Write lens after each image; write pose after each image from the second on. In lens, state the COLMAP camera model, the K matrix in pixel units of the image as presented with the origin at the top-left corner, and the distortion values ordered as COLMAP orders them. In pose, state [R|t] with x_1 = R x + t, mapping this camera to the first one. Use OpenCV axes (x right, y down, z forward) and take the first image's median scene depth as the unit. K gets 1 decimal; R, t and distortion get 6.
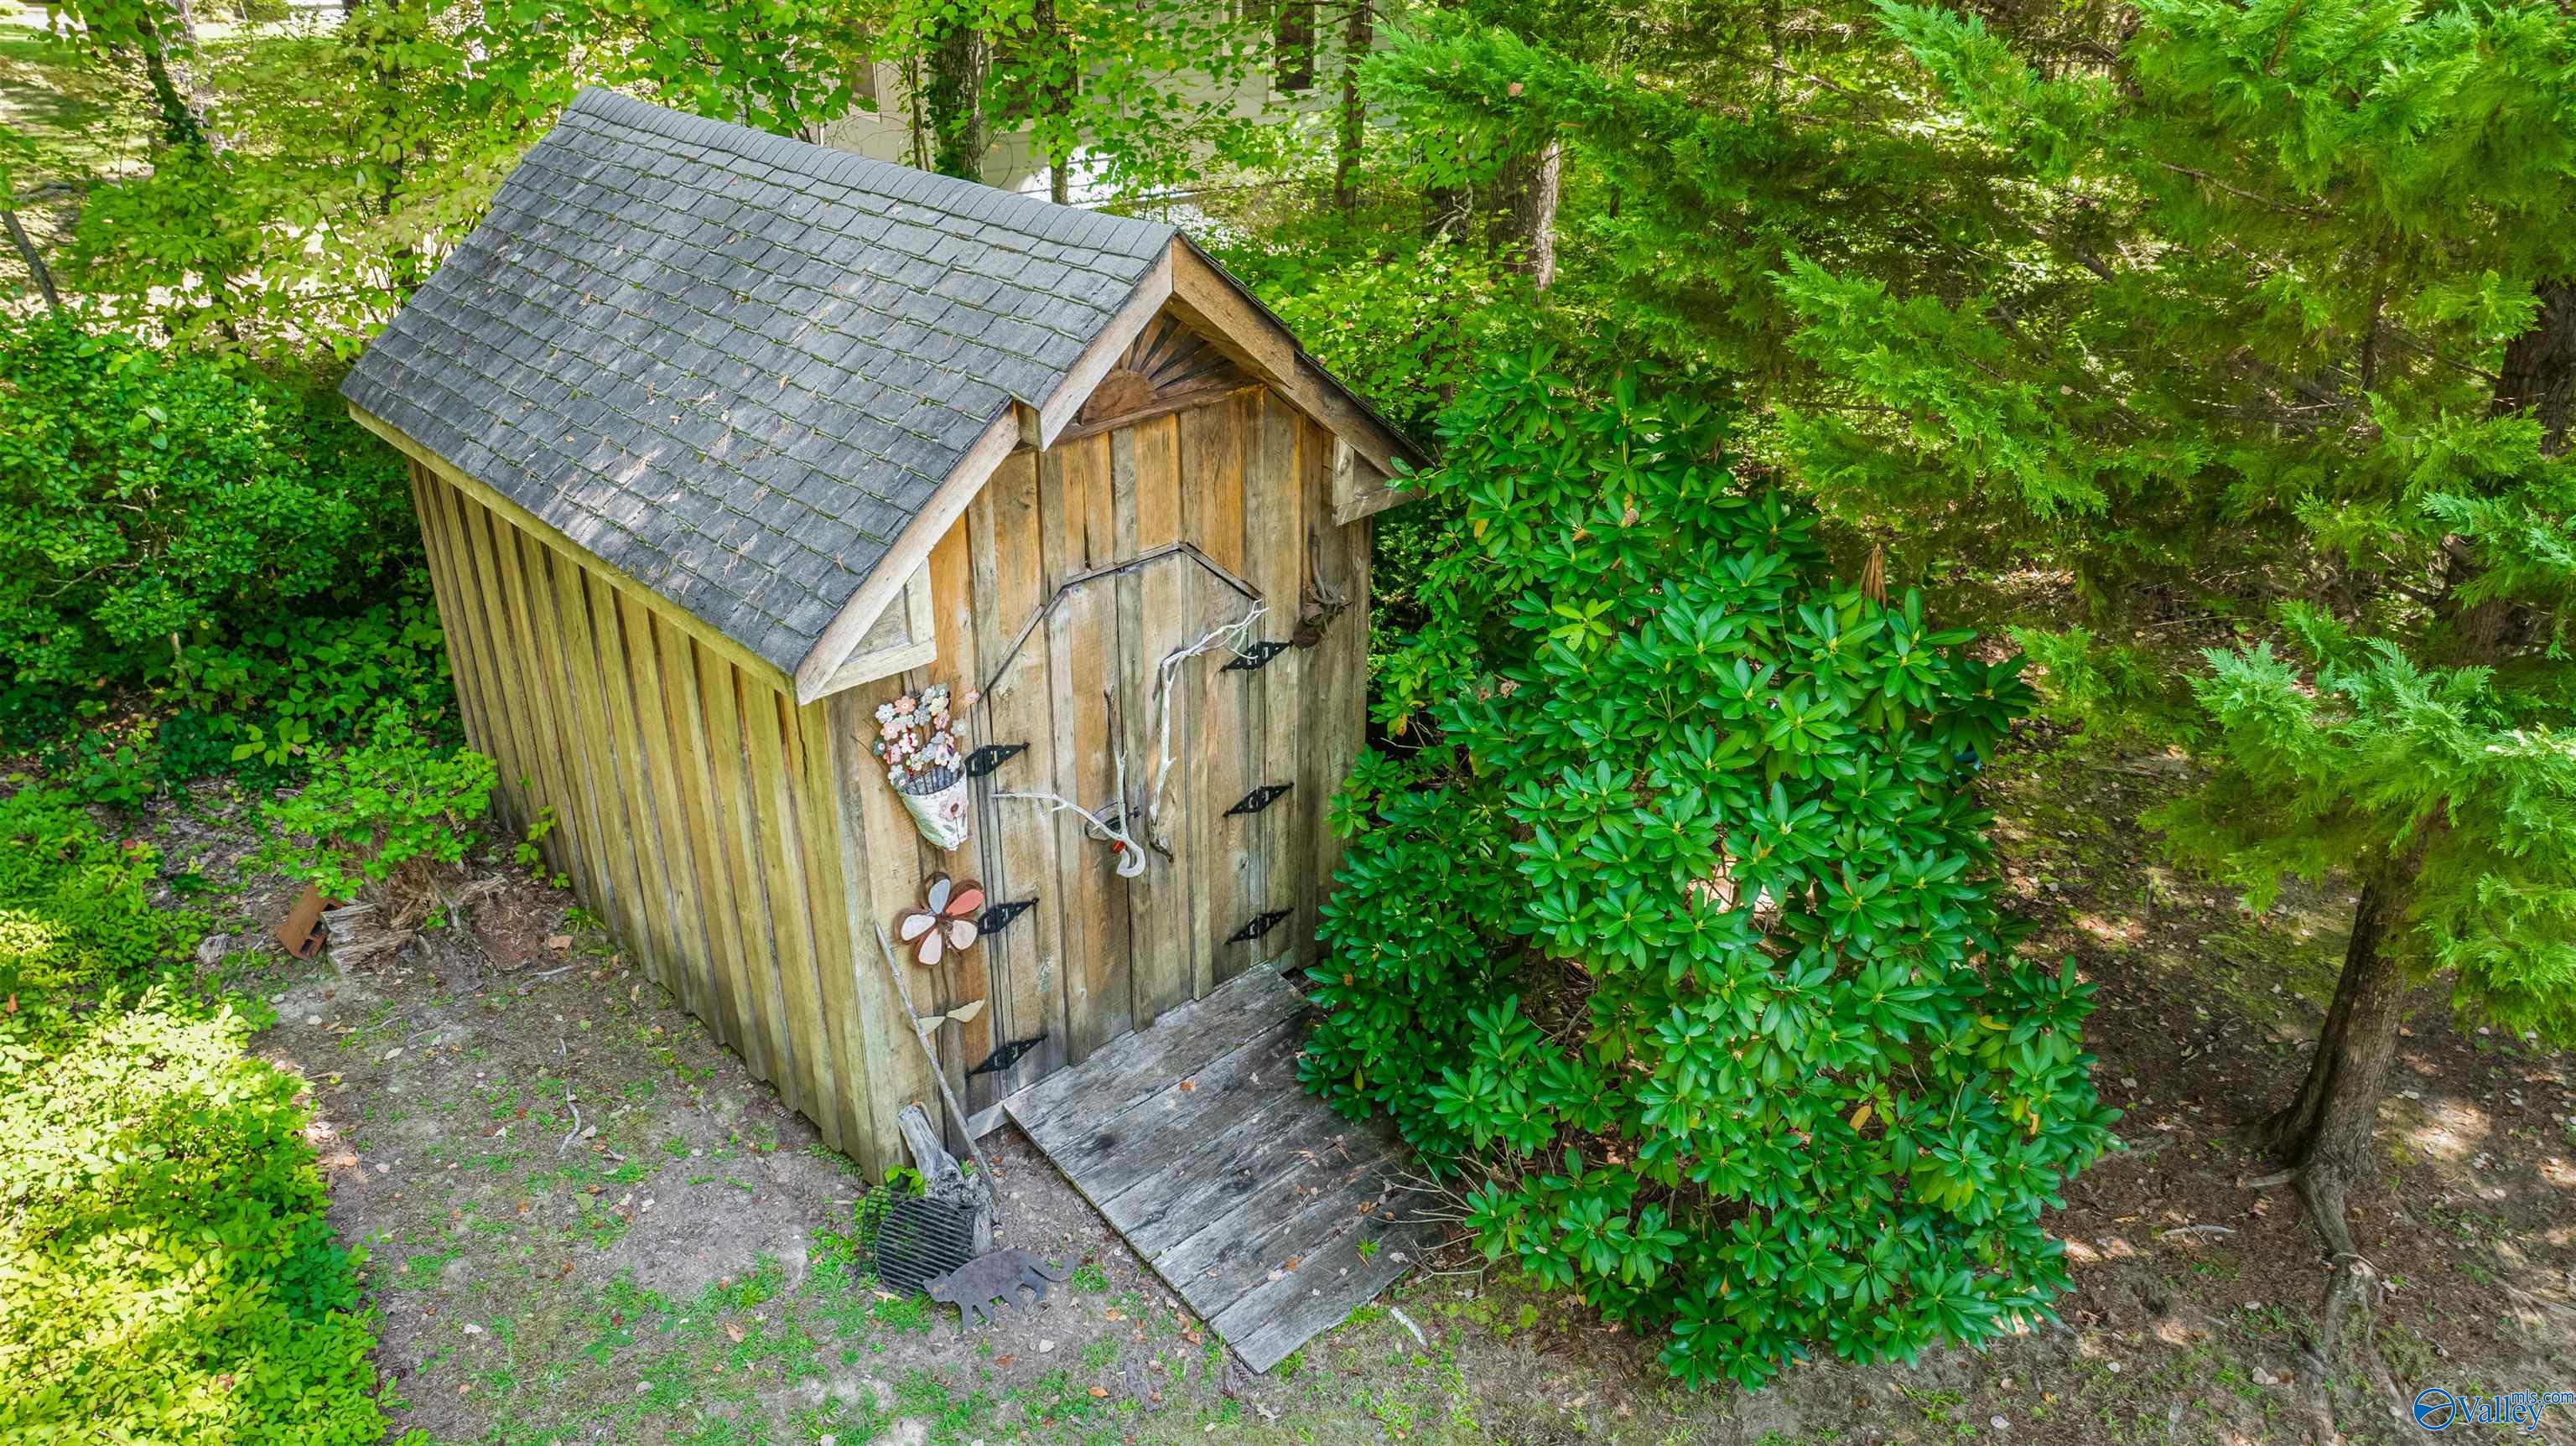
lens RADIAL K [[1780.4, 0, 1288.0], [0, 1780.4, 723.0], [0, 0, 1]] dist [0.002942, 0.000371]
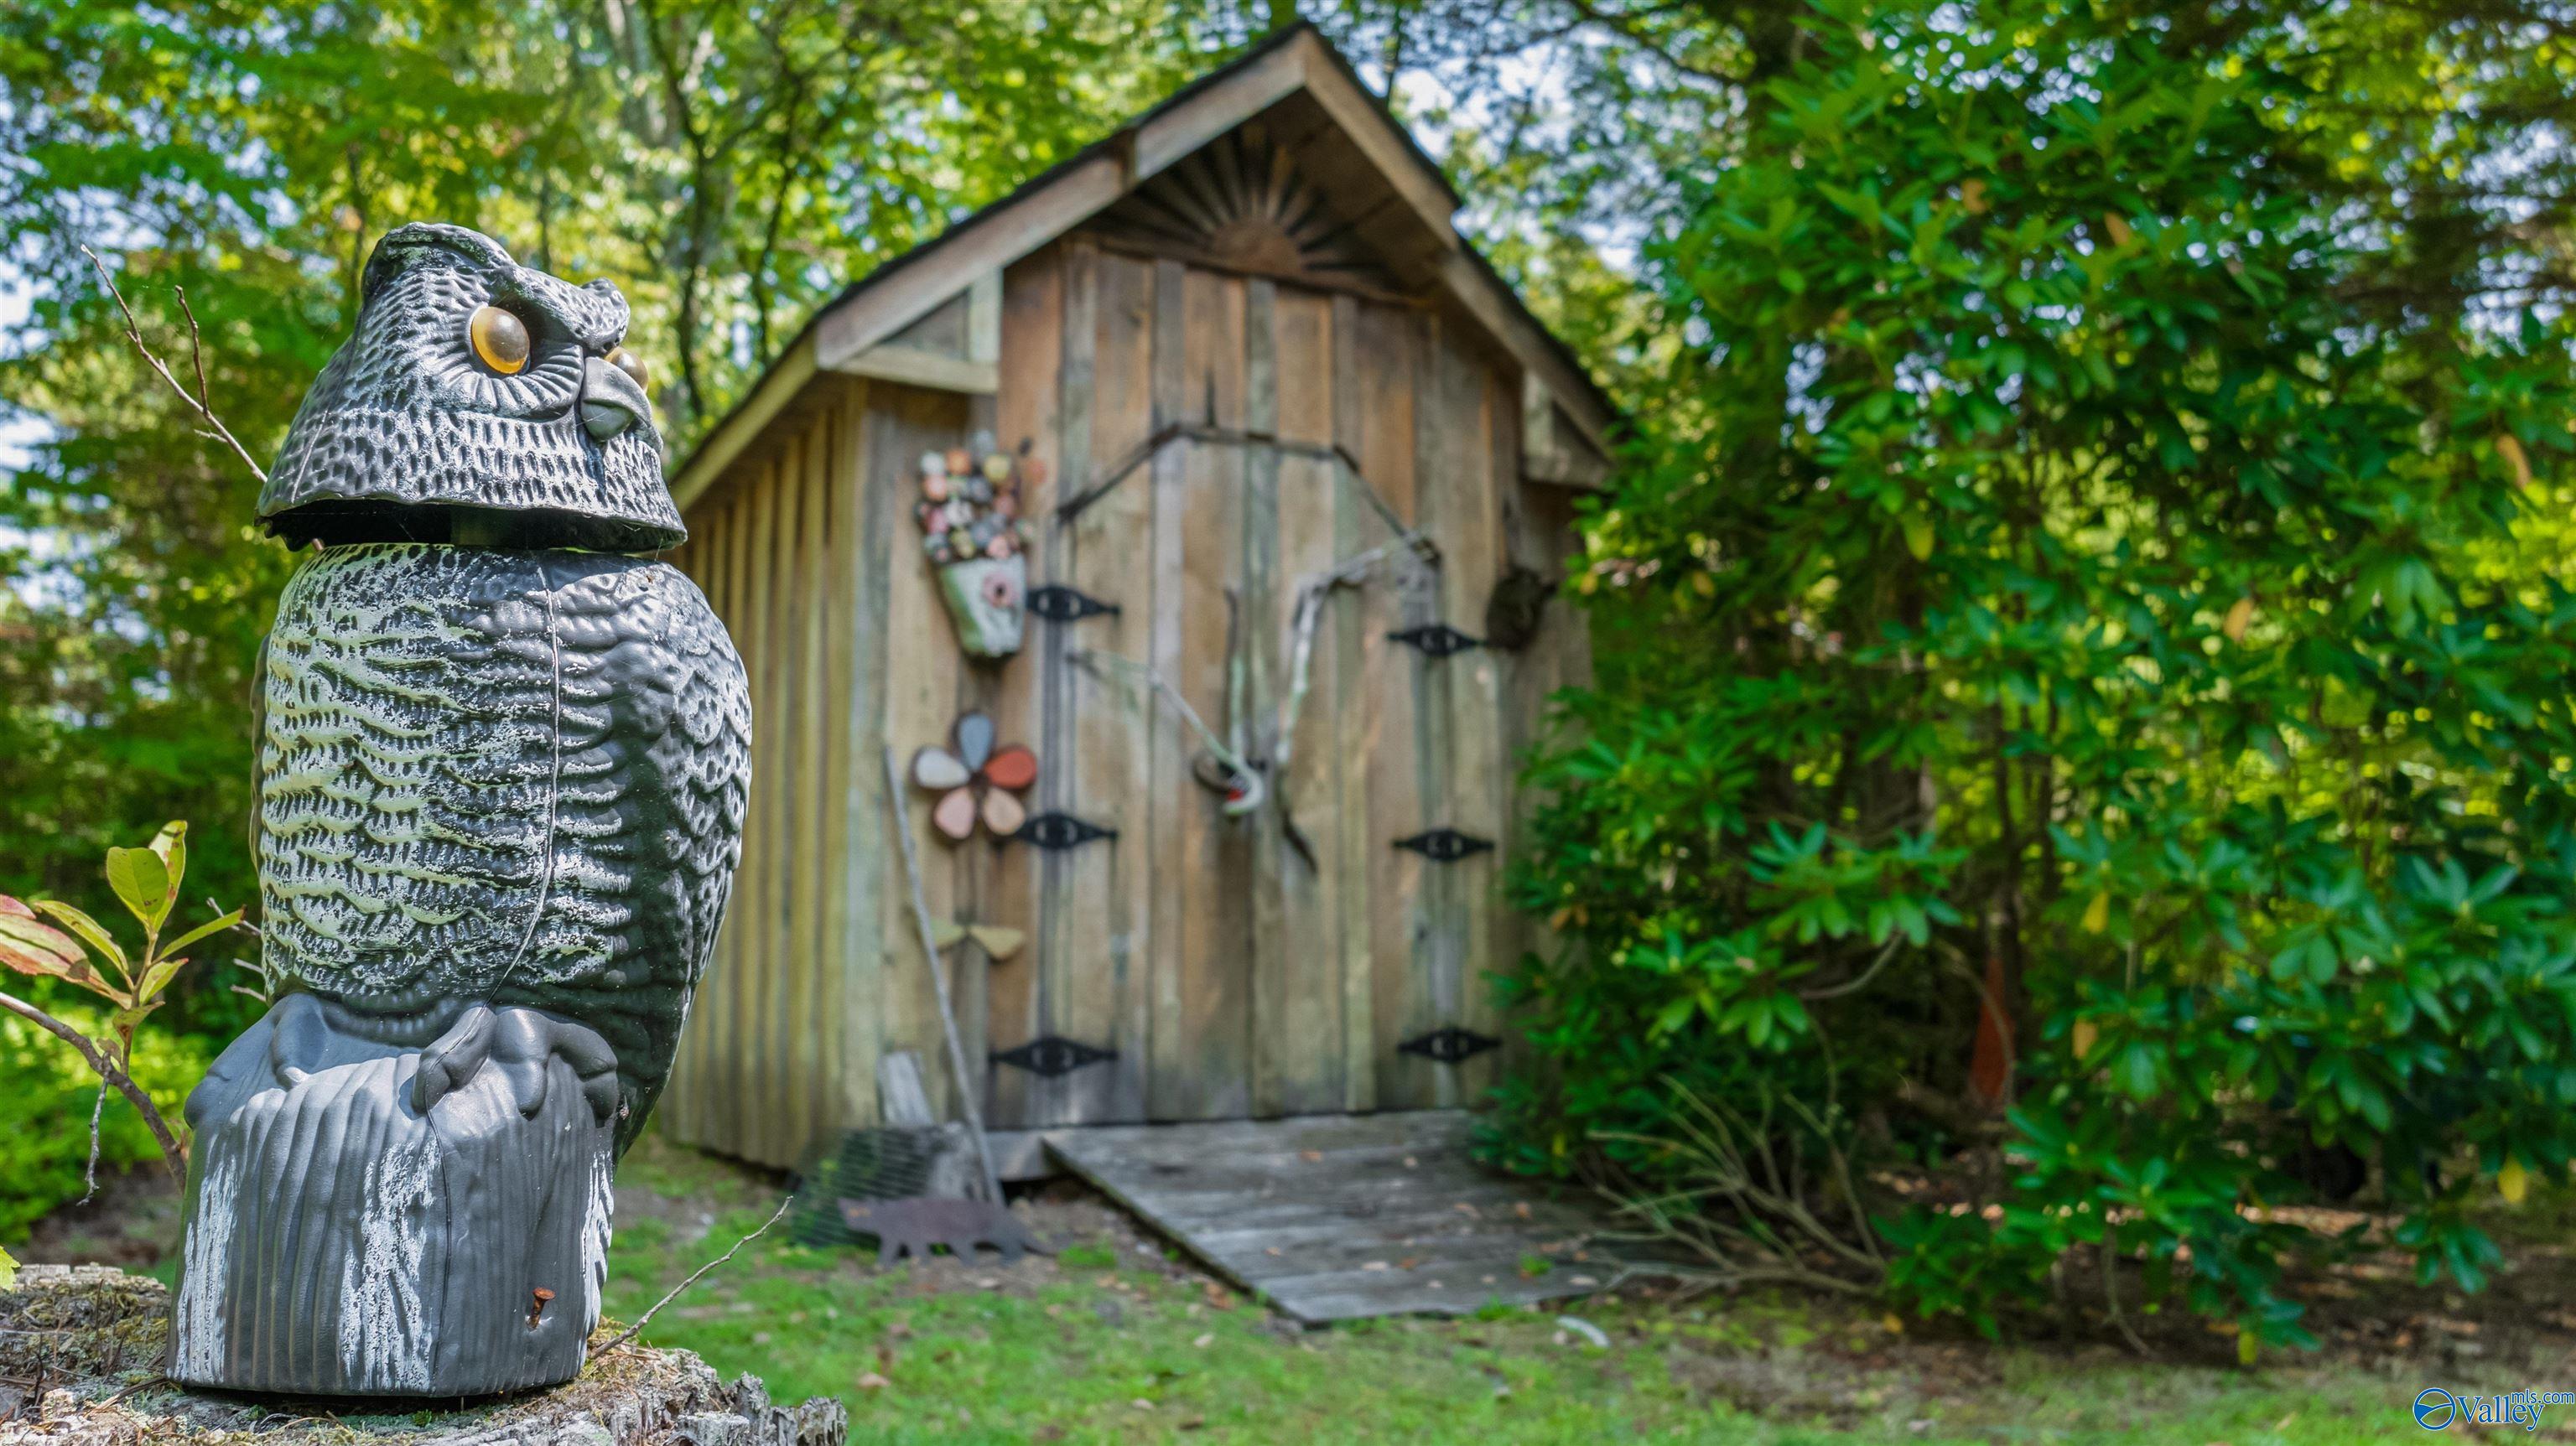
lens RADIAL K [[1875.4, 0, 1288.0], [0, 1875.4, 723.0], [0, 0, 1]] dist [-0.037100, -0.000332]
pose [[0.968919, -0.051594, -0.241937, 0.129748], [-0.097368, 0.819525, -0.564710, 0.516699], [0.227409, 0.570716, 0.789030, 0.360905]]
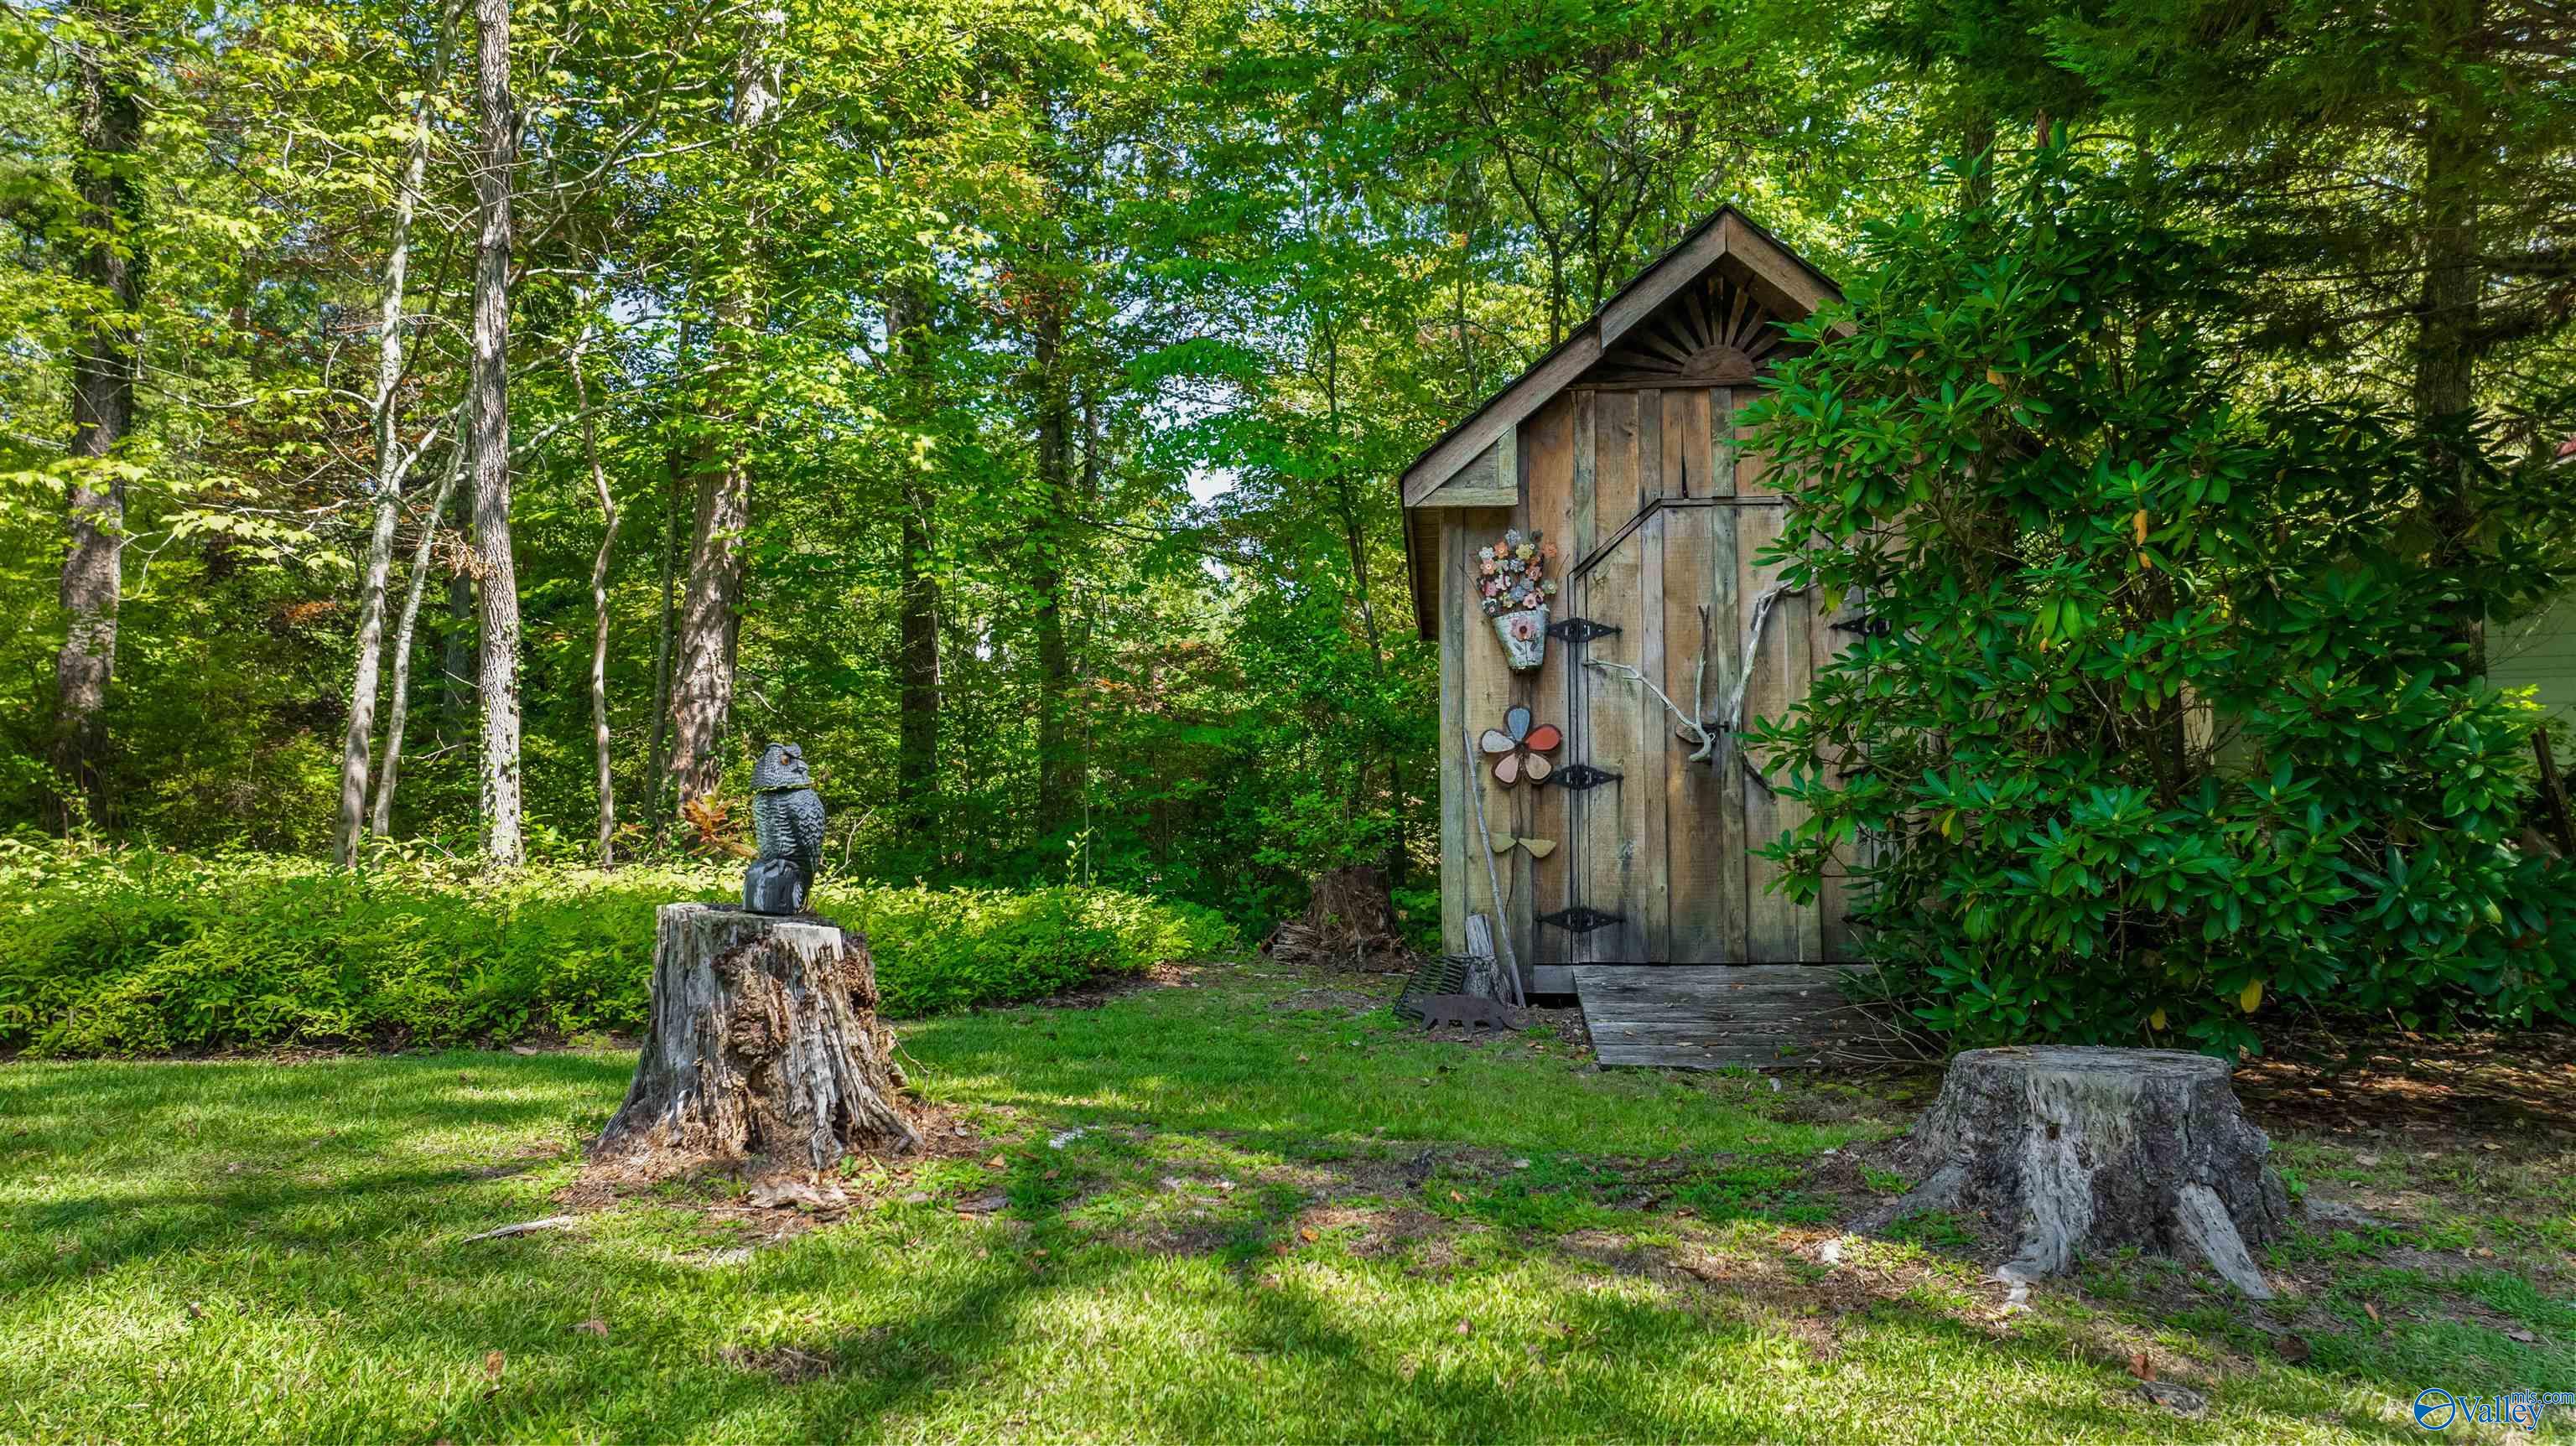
lens RADIAL K [[1780.4, 0, 1288.0], [0, 1780.4, 723.0], [0, 0, 1]] dist [0.002942, 0.000371]
pose [[0.649253, -0.083346, -0.755992, 0.619393], [-0.341793, 0.855983, -0.387905, 0.611211], [0.679447, 0.510241, 0.527262, 0.215361]]
